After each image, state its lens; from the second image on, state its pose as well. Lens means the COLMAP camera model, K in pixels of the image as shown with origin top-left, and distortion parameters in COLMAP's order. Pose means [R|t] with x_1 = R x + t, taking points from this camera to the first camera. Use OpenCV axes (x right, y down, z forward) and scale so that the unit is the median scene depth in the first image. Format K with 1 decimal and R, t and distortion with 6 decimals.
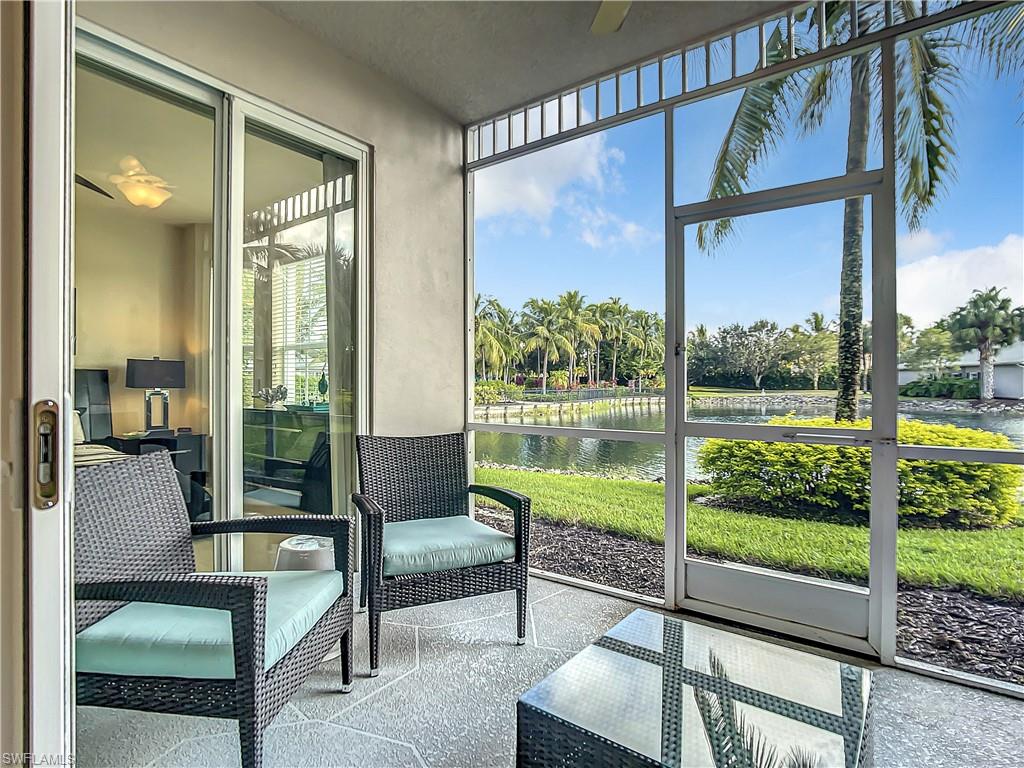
lens RADIAL K [[546.3, 0, 512.0], [0, 546.3, 384.0], [0, 0, 1]] dist [-0.046267, 0.017235]
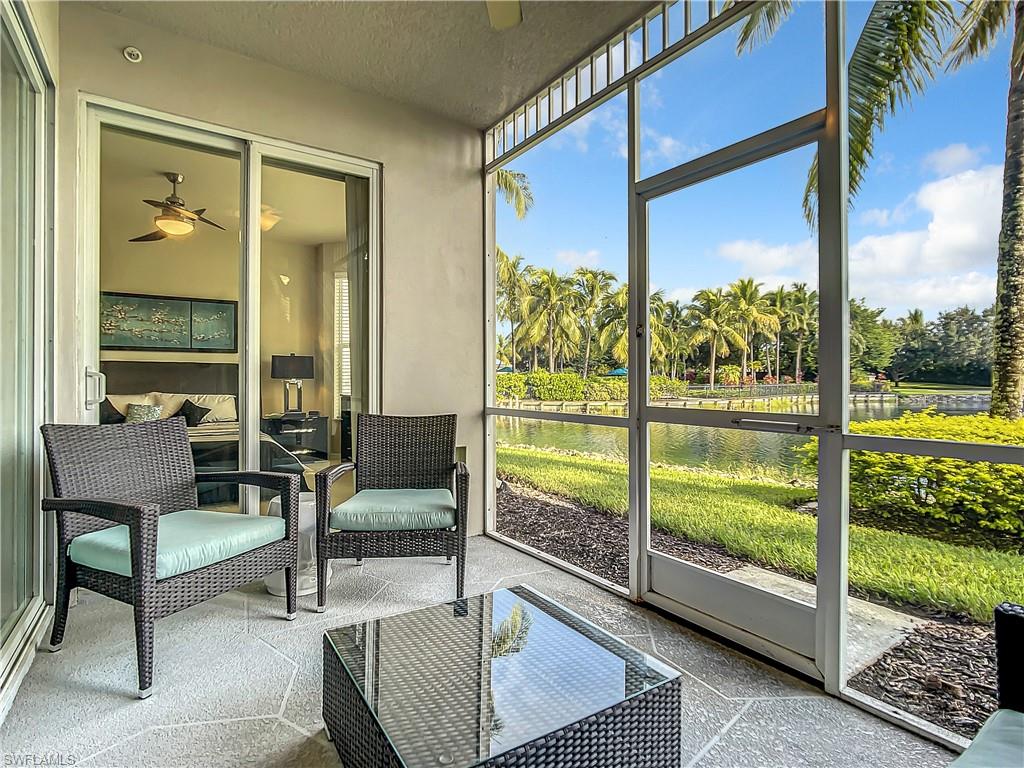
lens RADIAL K [[534.9, 0, 500.4], [0, 534.9, 380.0], [0, 0, 1]] dist [-0.039472, 0.014761]
pose [[0.938470, -0.001595, -0.345357, 0.035879], [0.001153, 0.999998, -0.001486, 0.002182], [0.345358, 0.000997, 0.938470, 0.002807]]
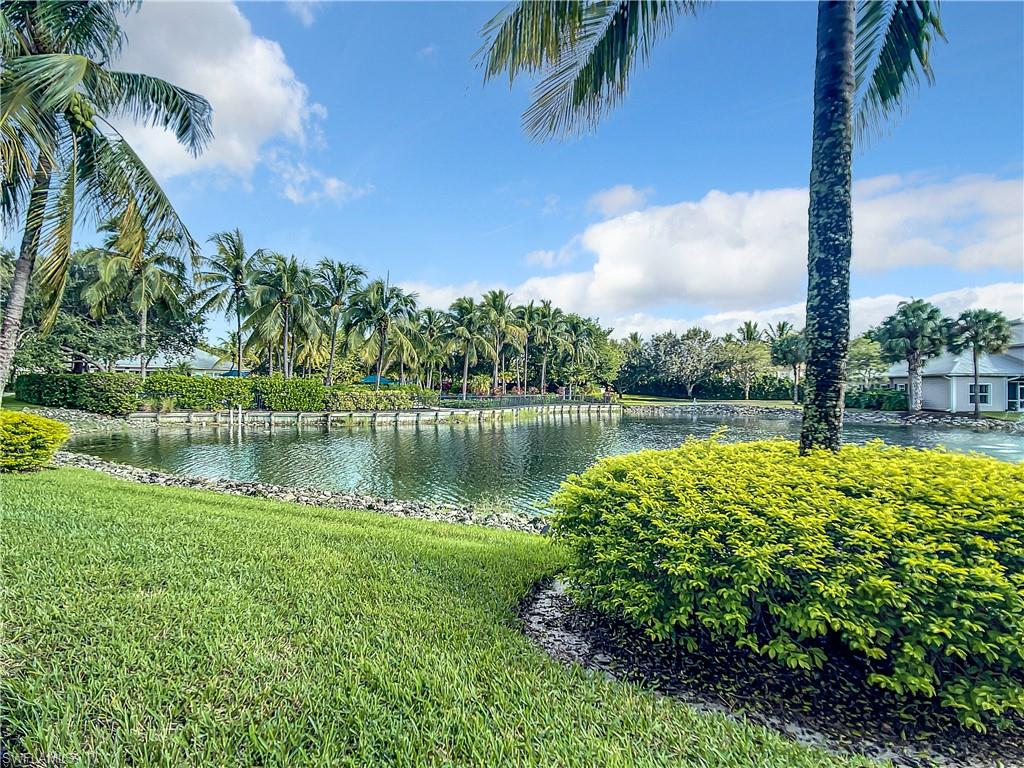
lens RADIAL K [[534.9, 0, 500.4], [0, 534.9, 380.0], [0, 0, 1]] dist [-0.039472, 0.014761]
pose [[0.996684, 0.015910, 0.079798, 0.051587], [-0.014239, 0.999668, -0.021467, 0.003428], [-0.080113, 0.020259, 0.996580, 0.098473]]
